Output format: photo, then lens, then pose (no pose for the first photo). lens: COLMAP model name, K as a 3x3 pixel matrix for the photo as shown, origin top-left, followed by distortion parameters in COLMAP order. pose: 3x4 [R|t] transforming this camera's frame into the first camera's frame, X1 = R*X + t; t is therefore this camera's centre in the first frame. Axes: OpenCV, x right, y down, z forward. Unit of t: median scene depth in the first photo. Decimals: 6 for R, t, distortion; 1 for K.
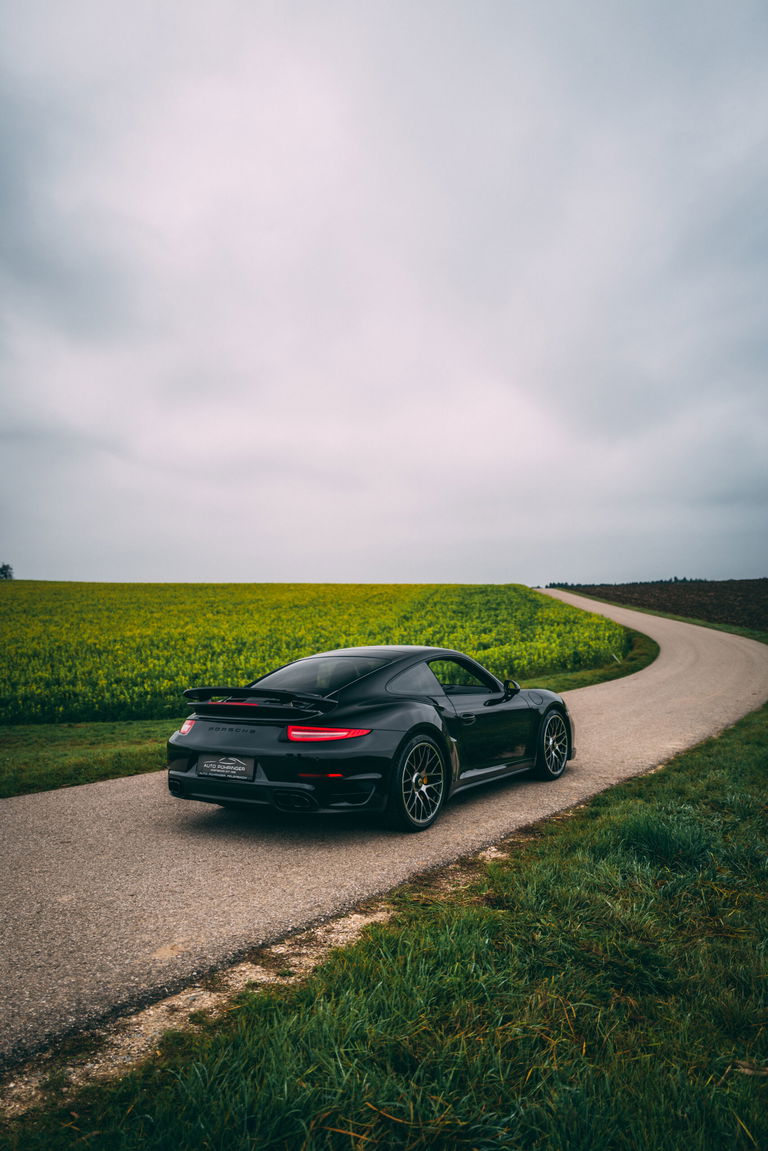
lens RADIAL K [[849.3, 0, 381.4], [0, 849.3, 574.7], [0, 0, 1]] dist [0.001458, 0.000881]
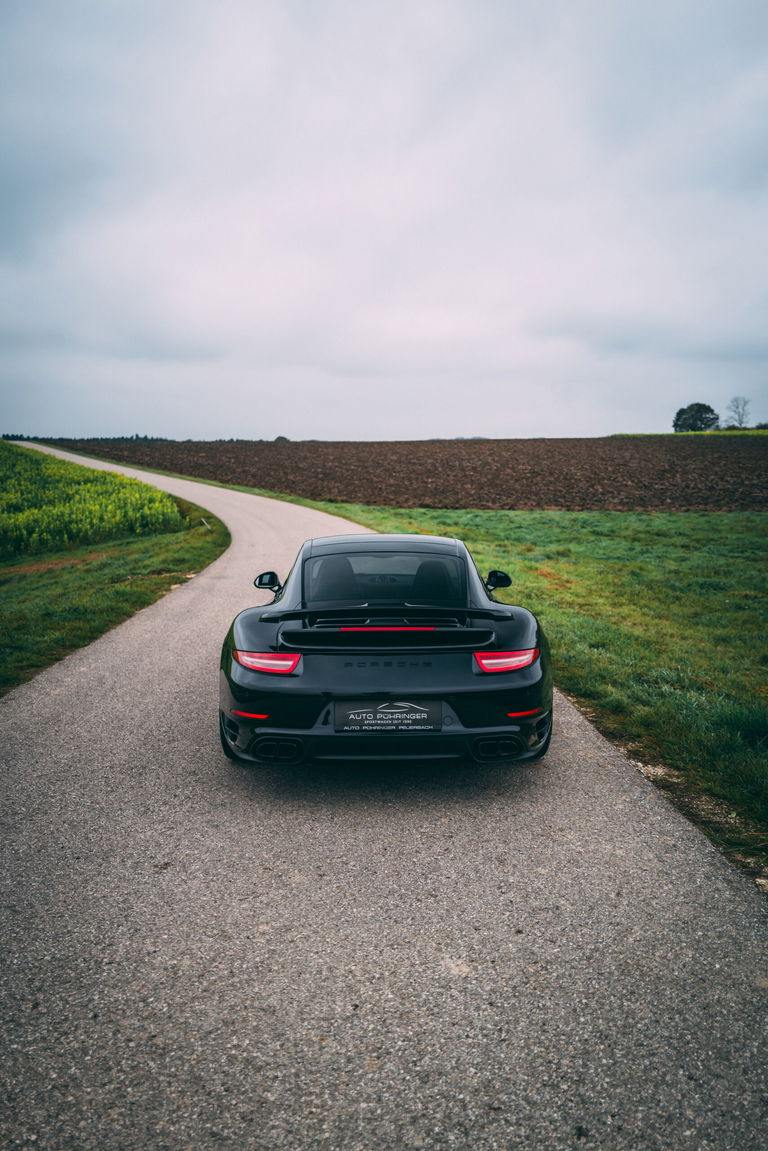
lens RADIAL K [[849.3, 0, 383.0], [0, 849.3, 575.4], [0, 0, 1]] dist [0.001458, 0.000881]
pose [[0.817693, -0.043959, 0.573973, -0.586748], [-0.053052, 0.987082, 0.151178, 0.000198], [-0.573204, -0.154068, 0.804798, 0.433910]]
